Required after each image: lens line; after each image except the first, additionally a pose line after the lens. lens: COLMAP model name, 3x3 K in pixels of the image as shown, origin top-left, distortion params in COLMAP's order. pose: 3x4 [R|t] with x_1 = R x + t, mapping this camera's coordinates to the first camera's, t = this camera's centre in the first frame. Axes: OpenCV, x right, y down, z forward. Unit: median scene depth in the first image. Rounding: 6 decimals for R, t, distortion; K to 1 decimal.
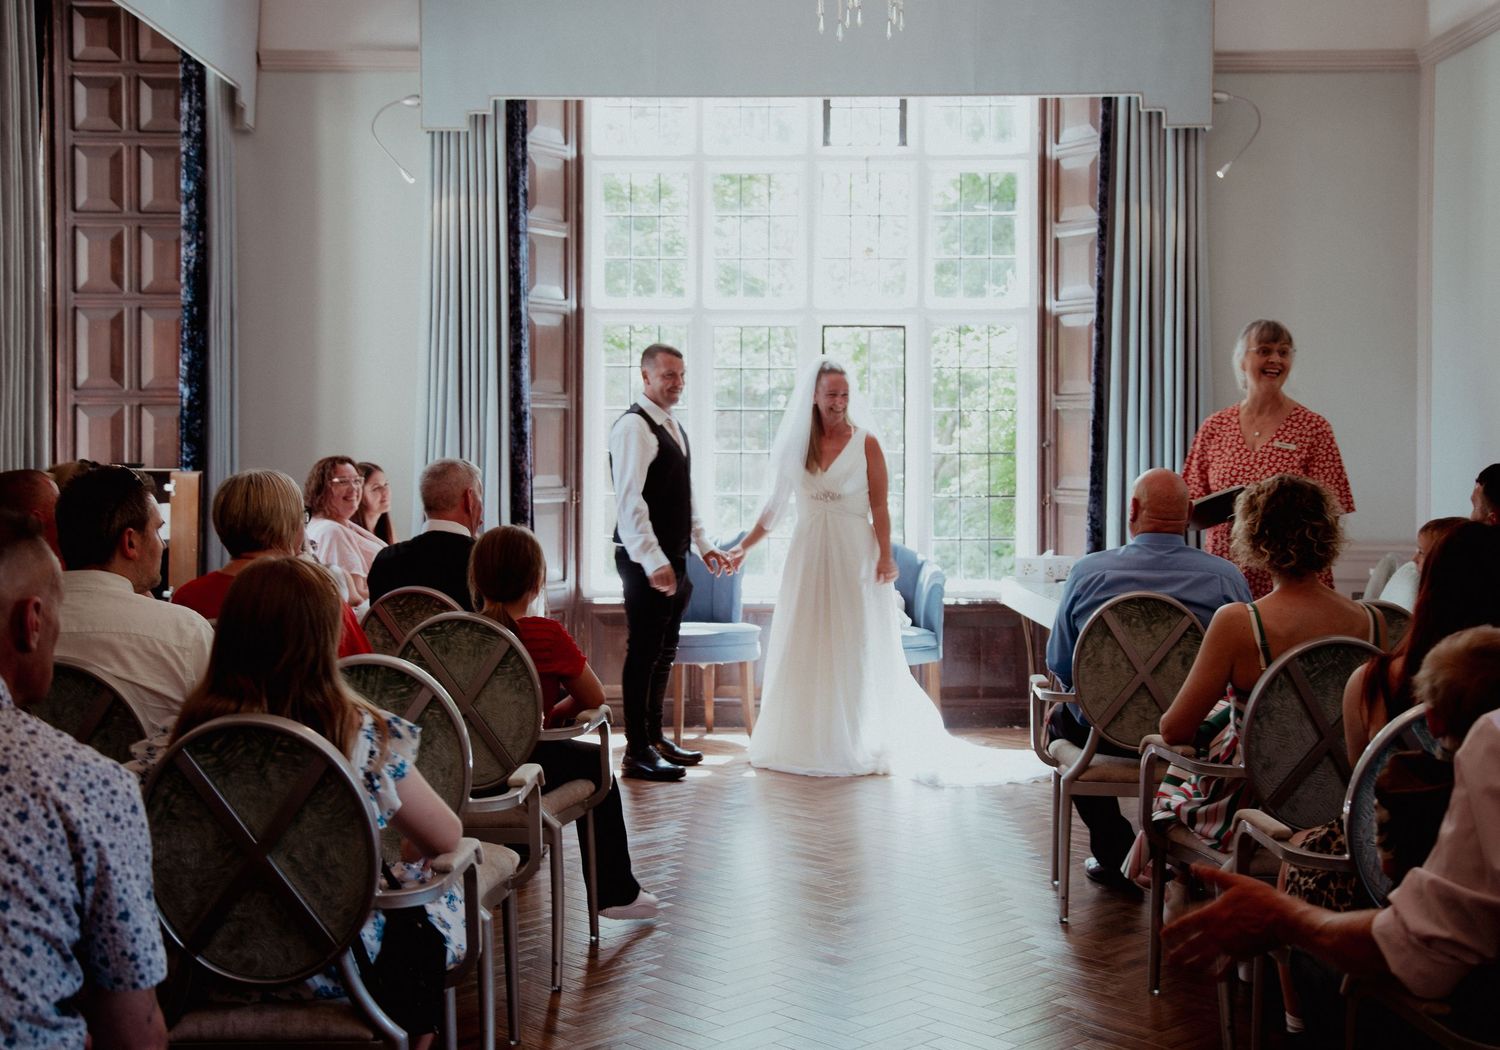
lens RADIAL K [[1960.6, 0, 753.5], [0, 1960.6, 410.2], [0, 0, 1]] dist [0.012845, 0.001603]
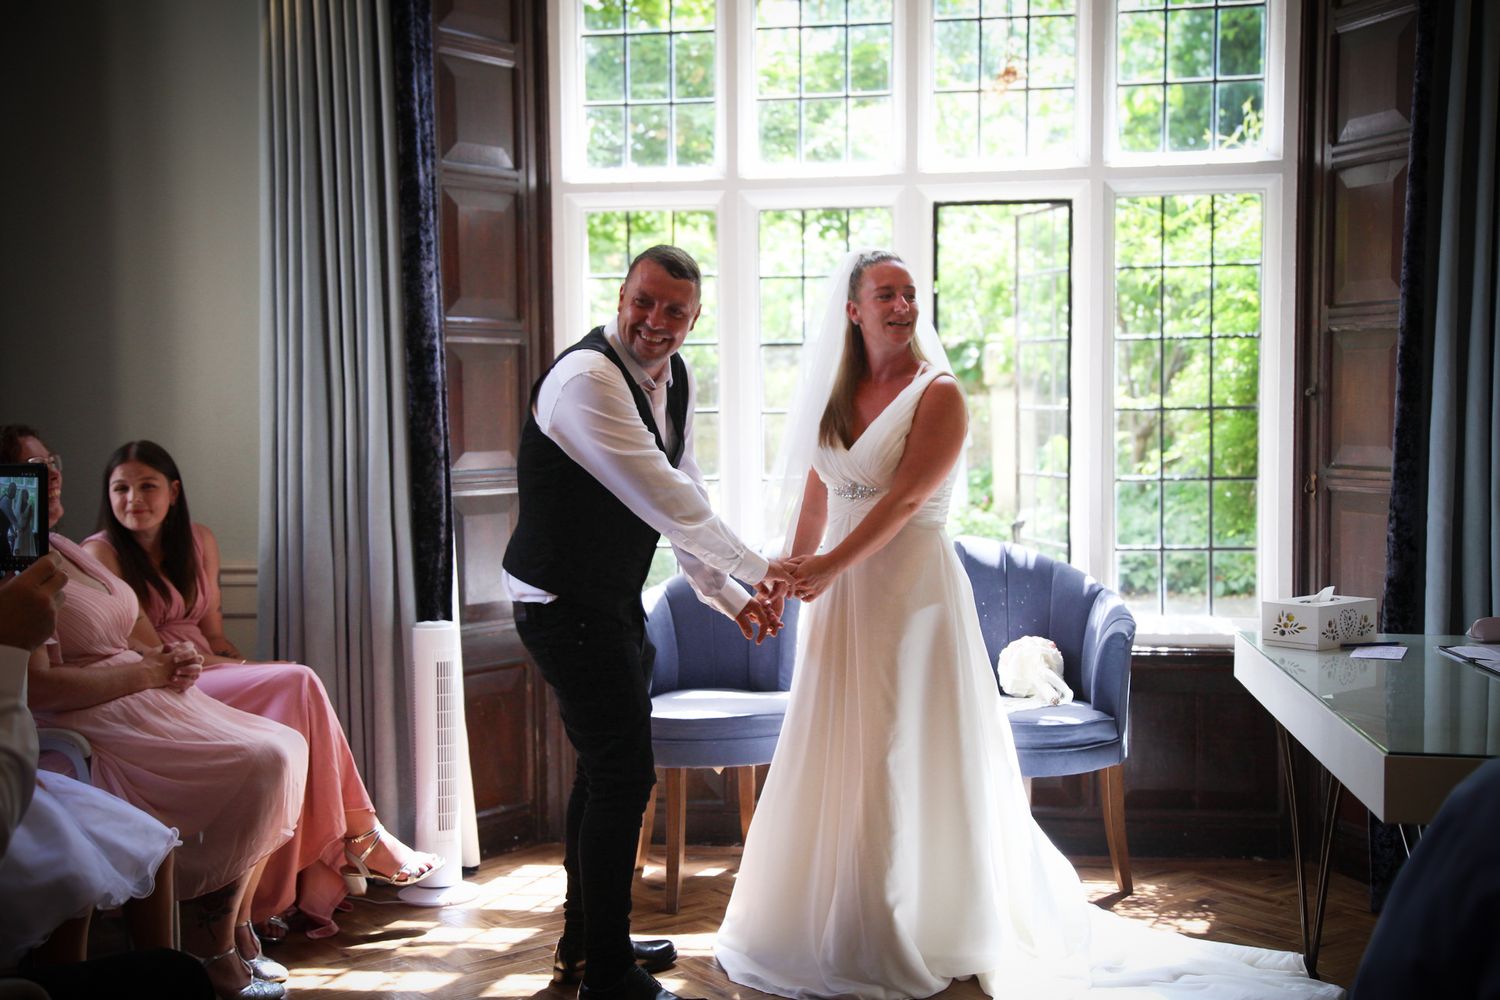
lens RADIAL K [[1788.2, 0, 754.3], [0, 1788.2, 505.4], [0, 0, 1]] dist [0.069024, 0.083289]
pose [[0.991576, -0.005031, -0.129431, 0.052610], [0.014295, 0.997392, 0.070750, 0.010845], [0.128737, -0.072004, 0.989061, 0.437737]]
